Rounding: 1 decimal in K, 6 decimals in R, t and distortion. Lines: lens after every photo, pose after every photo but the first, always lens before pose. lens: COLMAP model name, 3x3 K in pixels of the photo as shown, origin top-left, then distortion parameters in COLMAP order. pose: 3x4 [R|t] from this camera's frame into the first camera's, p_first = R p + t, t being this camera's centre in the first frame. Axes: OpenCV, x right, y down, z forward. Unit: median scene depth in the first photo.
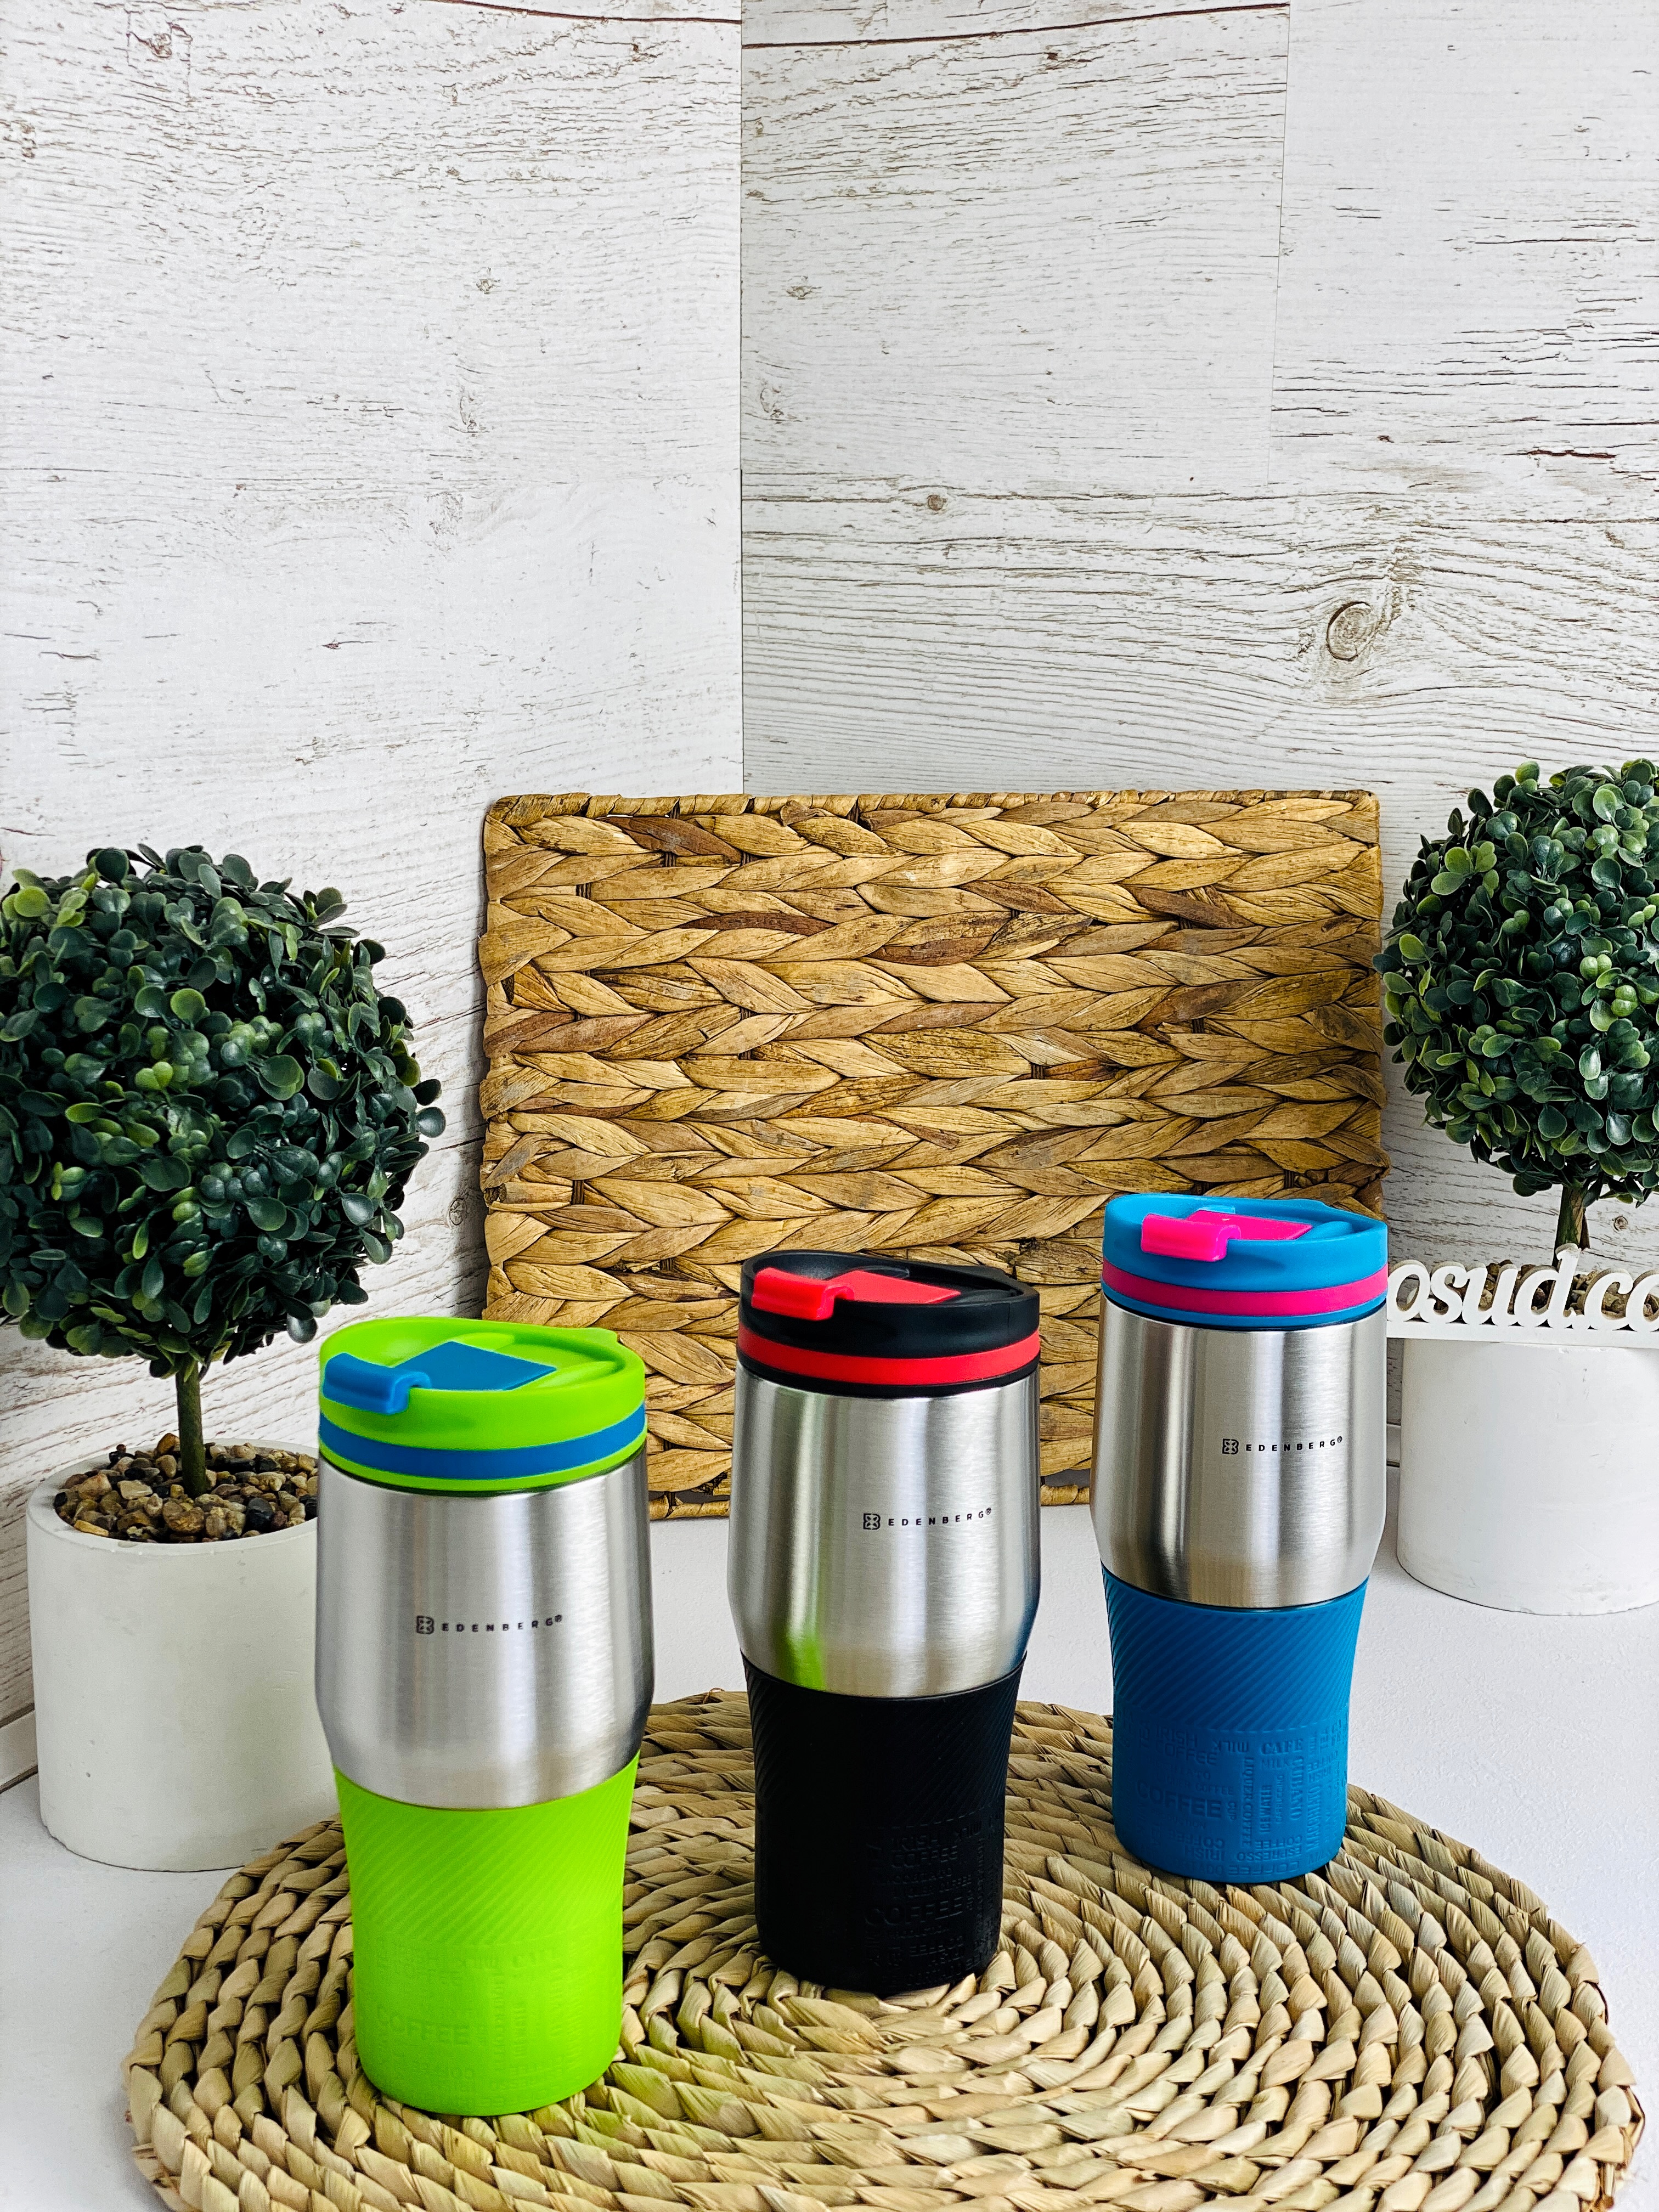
lens RADIAL K [[3397.5, 0, 828.4], [0, 3397.5, 1109.7], [0, 0, 1]] dist [0.071749, 0.000000]
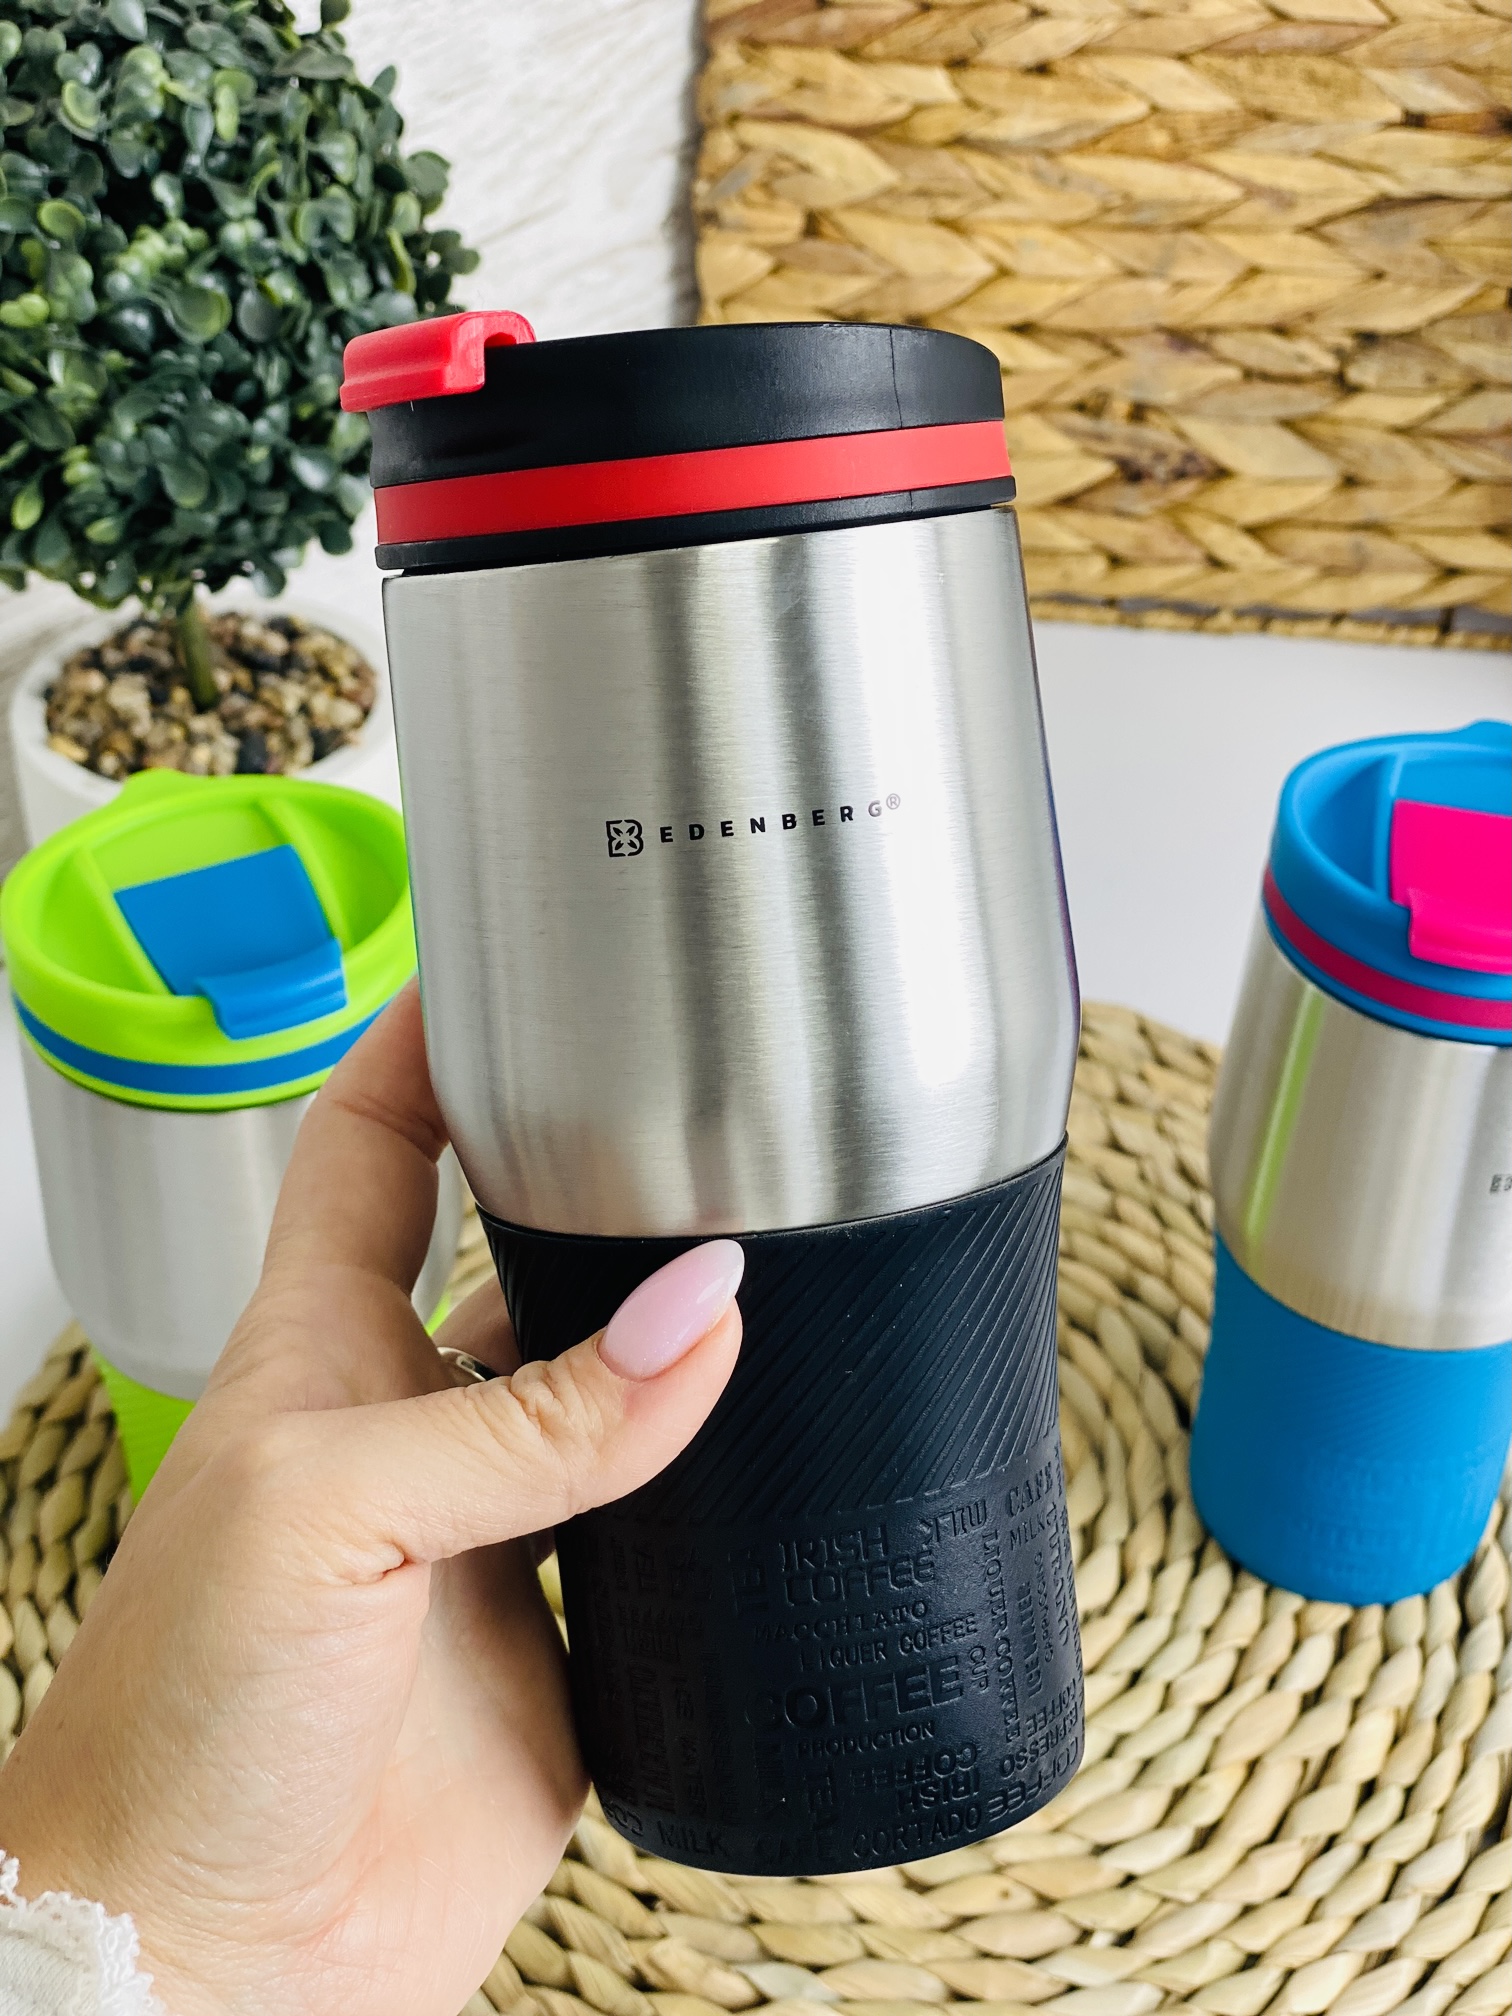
lens RADIAL K [[3096.5, 0, 778.0], [0, 3096.5, 1002.3], [0, 0, 1]] dist [0.071749, 0.000000]
pose [[0.965581, 0.167572, -0.198928, 0.106246], [-0.060221, 0.888058, 0.455770, -0.161188], [0.253034, -0.428103, 0.867584, 0.288930]]
